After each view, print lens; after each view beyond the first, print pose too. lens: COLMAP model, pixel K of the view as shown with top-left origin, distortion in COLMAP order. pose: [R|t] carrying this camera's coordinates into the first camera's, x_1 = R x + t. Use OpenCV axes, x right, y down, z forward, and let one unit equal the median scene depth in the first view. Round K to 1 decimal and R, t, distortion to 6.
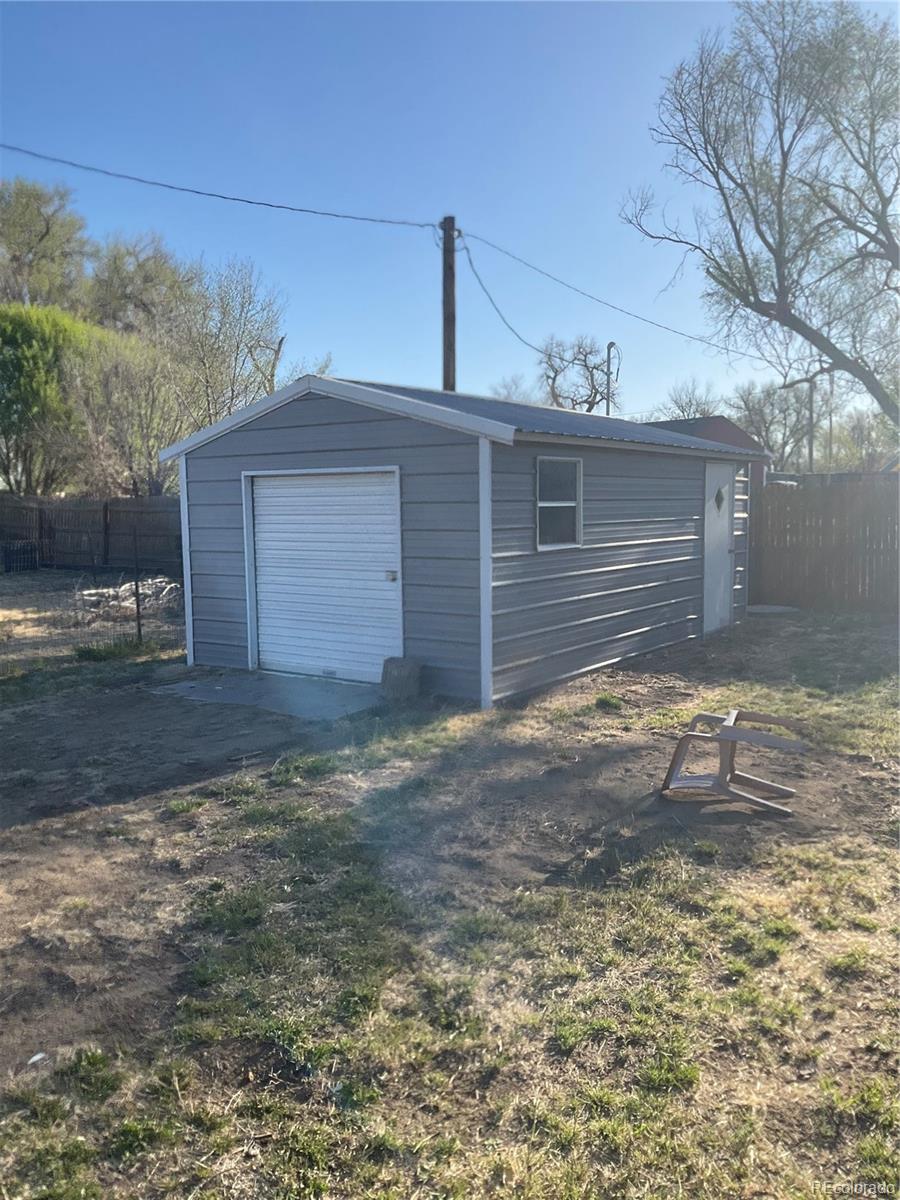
lens RADIAL K [[1043.3, 0, 453.6], [0, 1043.3, 637.5], [0, 0, 1]] dist [-0.007417, -0.018880]
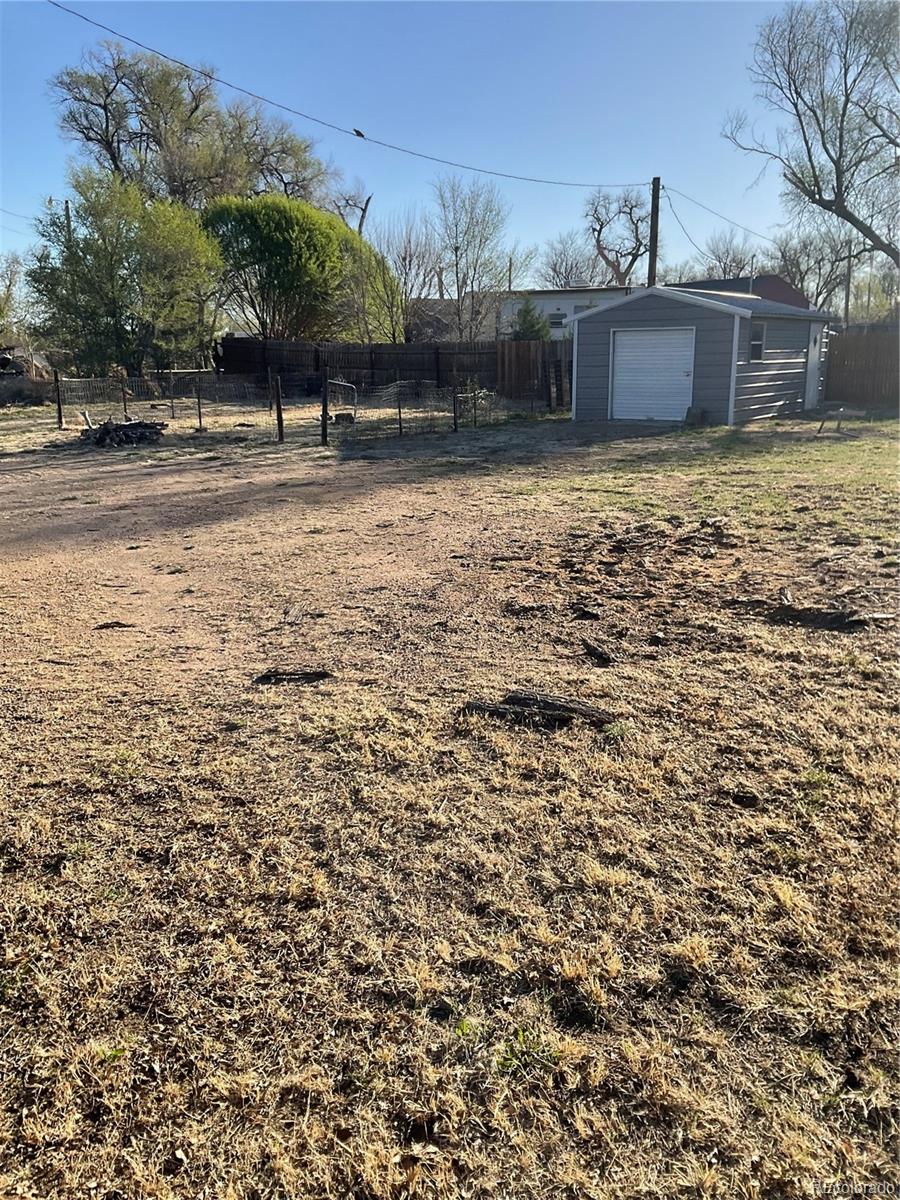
lens RADIAL K [[1022.7, 0, 450.0], [0, 1022.7, 600.0], [0, 0, 1]] dist [0.053601, -0.057441]
pose [[0.999749, 0.006287, -0.021498, -0.174490], [-0.003943, 0.994211, 0.107376, 0.066299], [0.022049, -0.107264, 0.993986, -0.453228]]
